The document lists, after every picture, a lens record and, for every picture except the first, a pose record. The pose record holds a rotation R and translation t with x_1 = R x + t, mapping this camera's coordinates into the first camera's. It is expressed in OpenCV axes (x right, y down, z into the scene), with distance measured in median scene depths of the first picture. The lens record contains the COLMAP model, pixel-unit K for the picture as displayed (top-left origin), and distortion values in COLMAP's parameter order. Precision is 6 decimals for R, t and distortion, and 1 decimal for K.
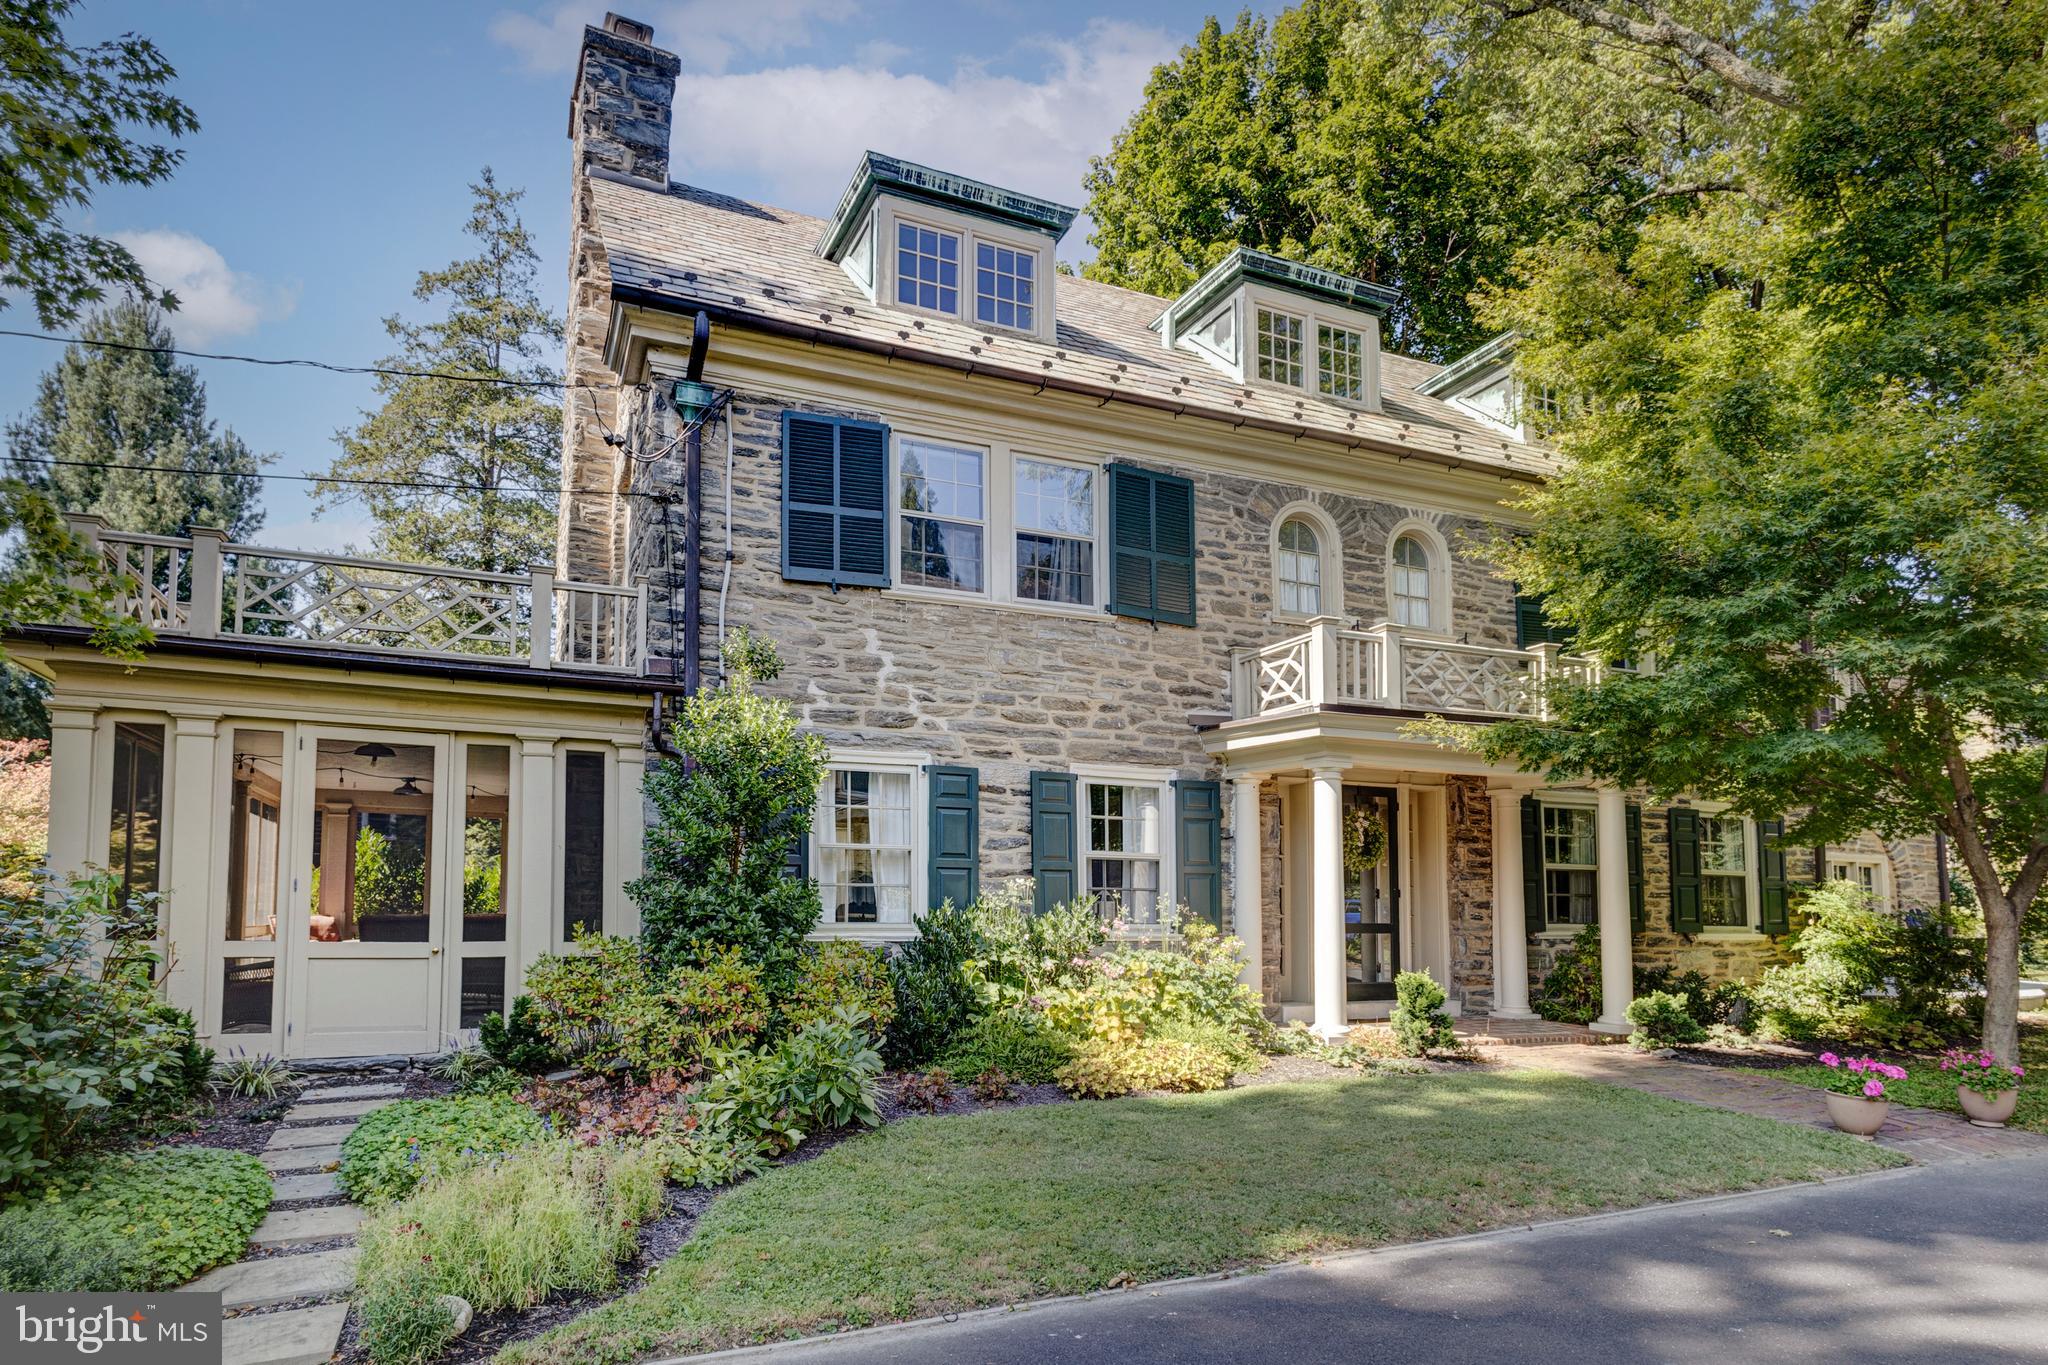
lens RADIAL K [[1110.7, 0, 948.1], [0, 1110.7, 845.0], [0, 0, 1]] dist [0.017128, -0.000046]
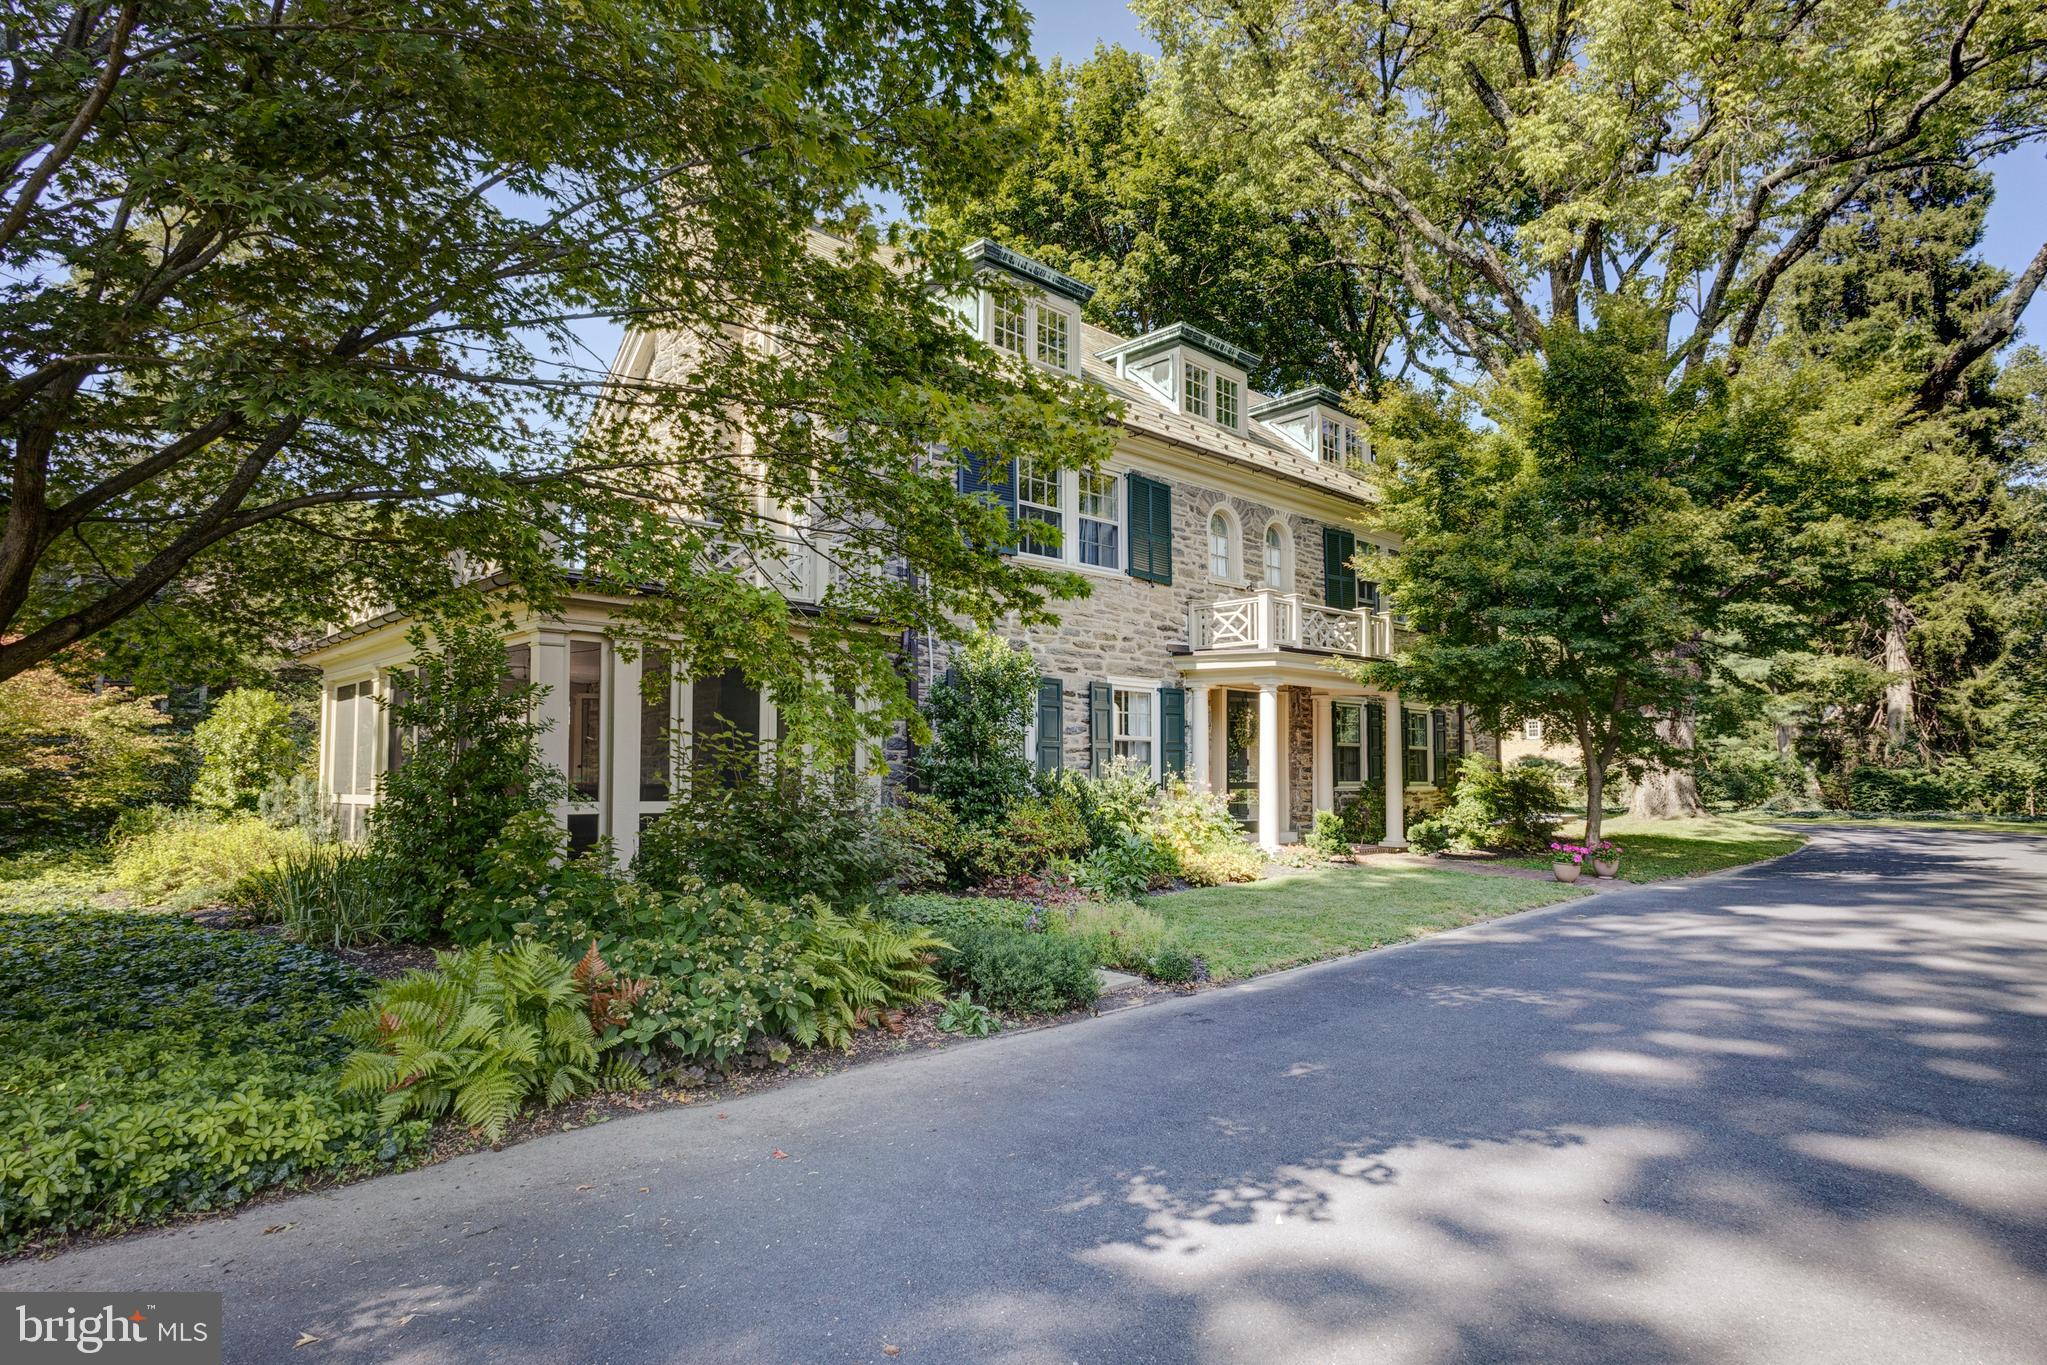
lens RADIAL K [[1097.1, 0, 932.7], [0, 1097.1, 741.5], [0, 0, 1]] dist [0.004029, -0.001509]
pose [[0.948139, 0.002715, 0.317844, -0.569381], [-0.011854, 0.999570, 0.026823, -0.022371], [-0.317634, -0.029199, 0.947764, -0.314529]]
